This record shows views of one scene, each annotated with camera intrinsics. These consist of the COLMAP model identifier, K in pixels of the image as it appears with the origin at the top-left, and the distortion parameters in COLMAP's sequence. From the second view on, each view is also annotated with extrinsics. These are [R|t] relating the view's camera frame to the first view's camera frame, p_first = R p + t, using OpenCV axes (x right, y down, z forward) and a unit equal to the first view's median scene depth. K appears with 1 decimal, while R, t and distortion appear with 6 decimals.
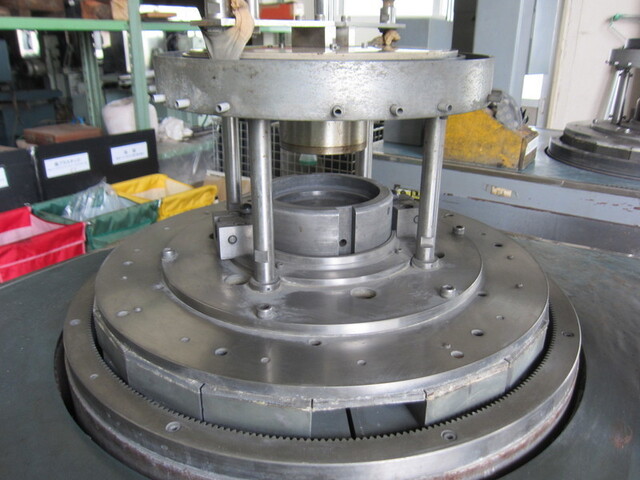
lens RADIAL K [[594.4, 0, 320.0], [0, 594.4, 240.0], [0, 0, 1]] dist [-0.009164, 0.012496]
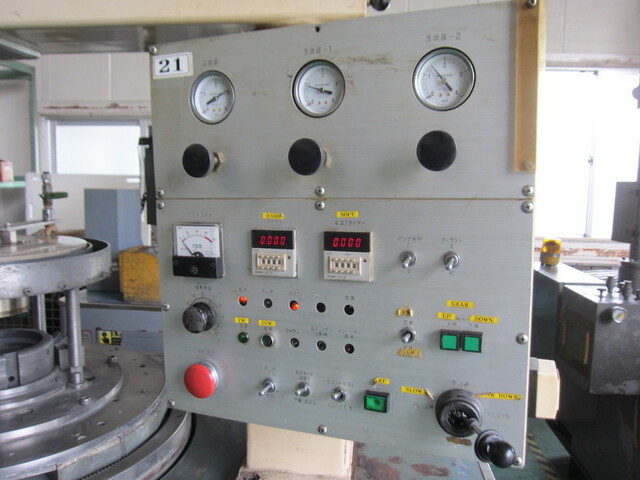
lens RADIAL K [[594.4, 0, 320.0], [0, 594.4, 240.0], [0, 0, 1]] dist [-0.009164, 0.012496]
pose [[0.916593, -0.056844, 0.395760, 0.145004], [0.141886, 0.971662, -0.189052, 0.046137], [-0.373798, 0.229437, 0.898684, -0.525090]]
